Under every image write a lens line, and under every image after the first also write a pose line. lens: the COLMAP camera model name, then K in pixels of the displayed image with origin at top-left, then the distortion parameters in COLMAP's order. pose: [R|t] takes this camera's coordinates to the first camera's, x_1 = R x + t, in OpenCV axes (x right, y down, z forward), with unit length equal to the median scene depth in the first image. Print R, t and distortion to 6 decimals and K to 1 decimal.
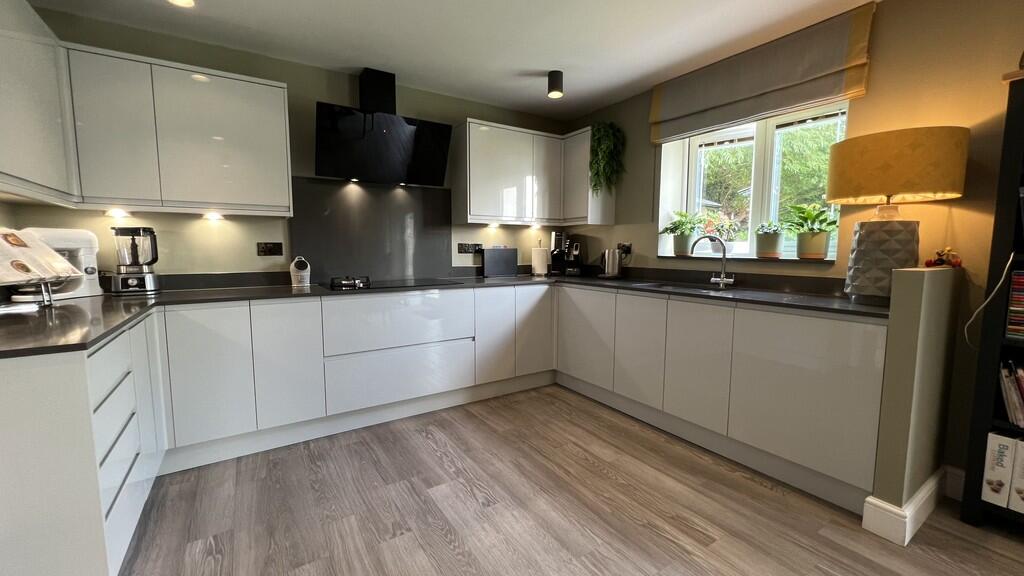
lens RADIAL K [[408.3, 0, 507.0], [0, 408.3, 286.4], [0, 0, 1]] dist [-0.002092, -0.000342]
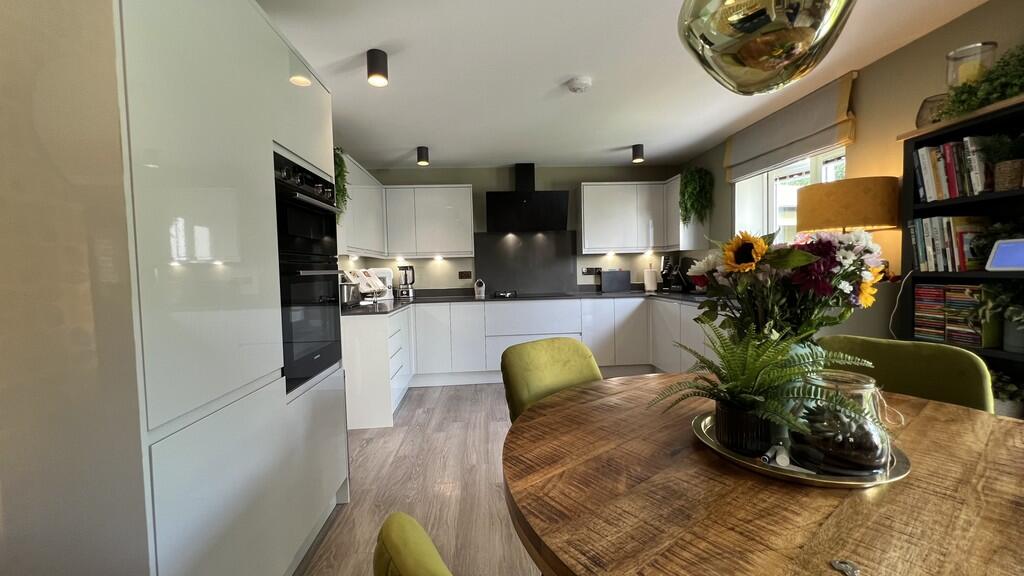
lens RADIAL K [[408.3, 0, 508.4], [0, 408.3, 285.6], [0, 0, 1]] dist [-0.002092, -0.000342]
pose [[0.871186, -0.004409, -0.490933, 0.440227], [-0.019877, 0.998823, -0.044244, 0.027874], [0.490551, 0.048303, 0.870073, -0.430646]]
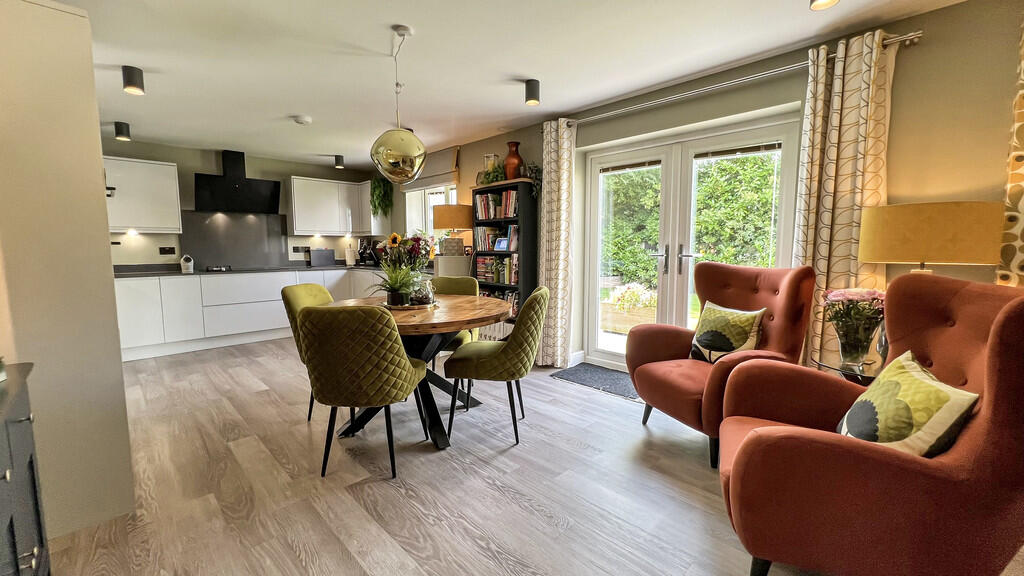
lens RADIAL K [[408.3, 0, 509.8], [0, 408.3, 286.7], [0, 0, 1]] dist [-0.002092, -0.000342]
pose [[0.977336, -0.025839, 0.210109, 0.504203], [0.025462, 0.999666, 0.004499, 0.095611], [-0.210155, 0.000953, 0.977668, -1.057666]]
